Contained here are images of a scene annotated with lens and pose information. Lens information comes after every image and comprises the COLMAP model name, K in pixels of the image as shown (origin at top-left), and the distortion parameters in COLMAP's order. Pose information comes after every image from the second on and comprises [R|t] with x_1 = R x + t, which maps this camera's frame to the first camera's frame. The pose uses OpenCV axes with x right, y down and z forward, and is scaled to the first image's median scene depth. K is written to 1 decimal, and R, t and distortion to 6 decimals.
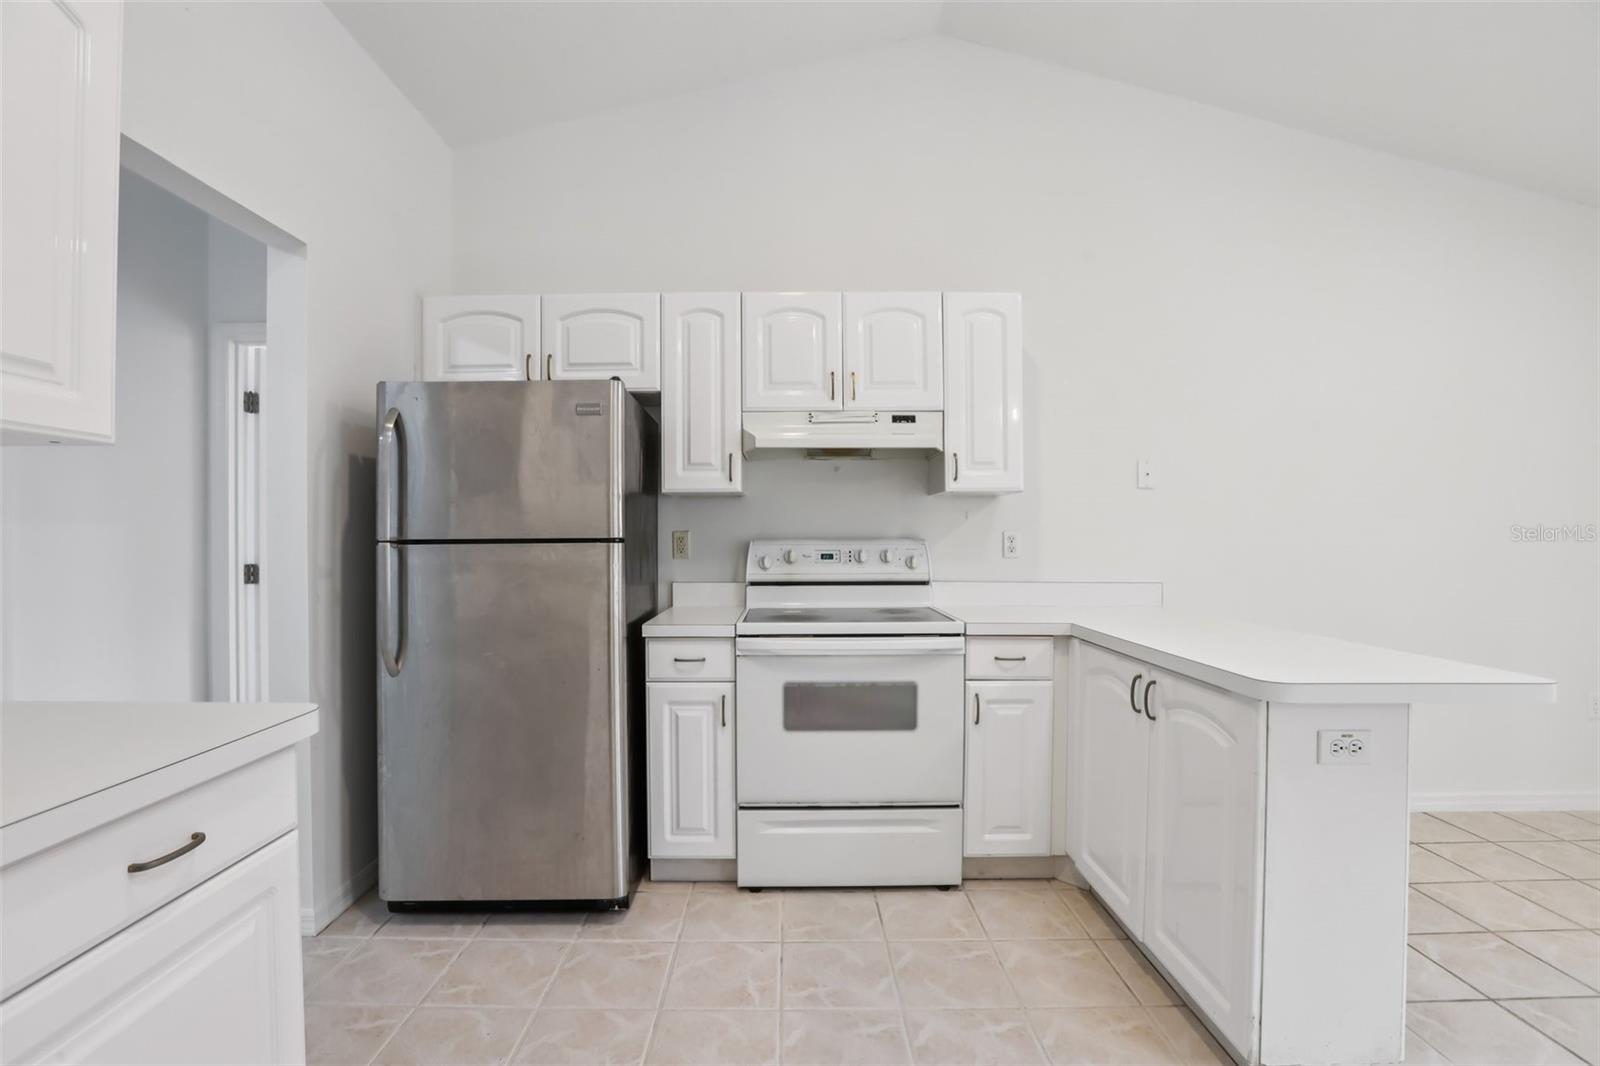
lens RADIAL K [[729.6, 0, 798.3], [0, 729.6, 543.6], [0, 0, 1]] dist [-0.038727, 0.009656]
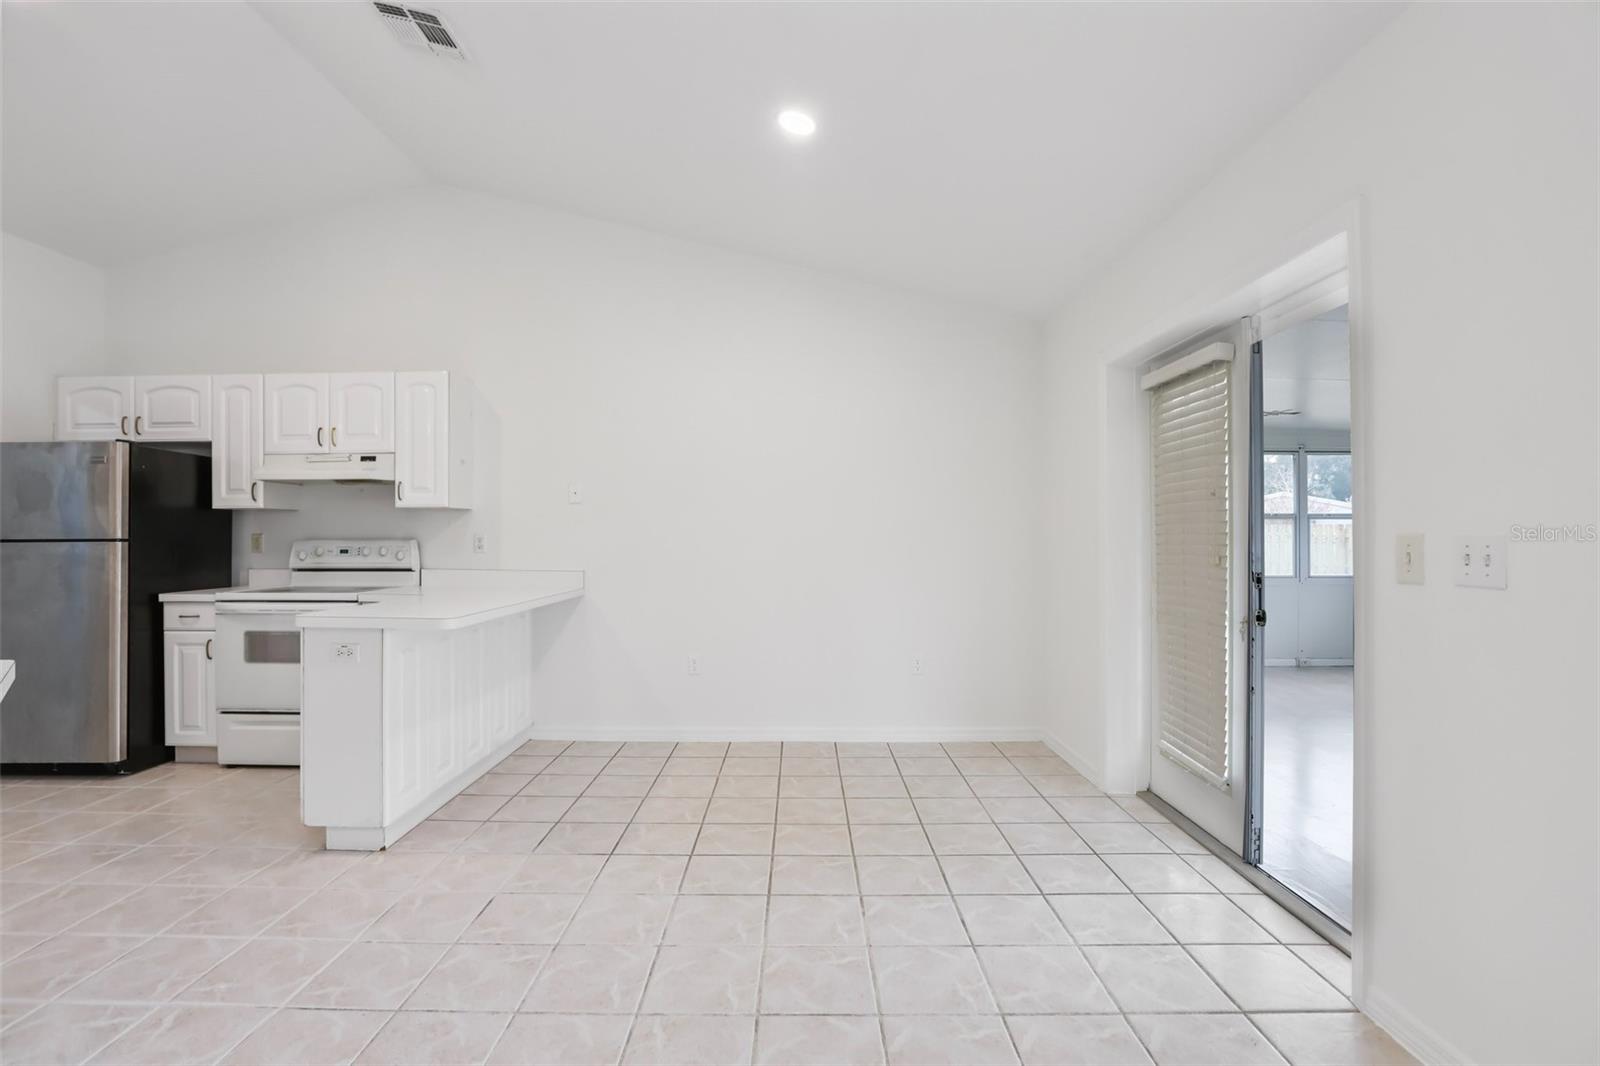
lens RADIAL K [[729.6, 0, 804.4], [0, 729.6, 531.5], [0, 0, 1]] dist [-0.038727, 0.009656]
pose [[0.999922, 0.002280, -0.012250, 1.053912], [-0.002472, 0.999874, -0.015677, -0.001754], [0.012213, 0.015706, 0.999802, -0.455353]]
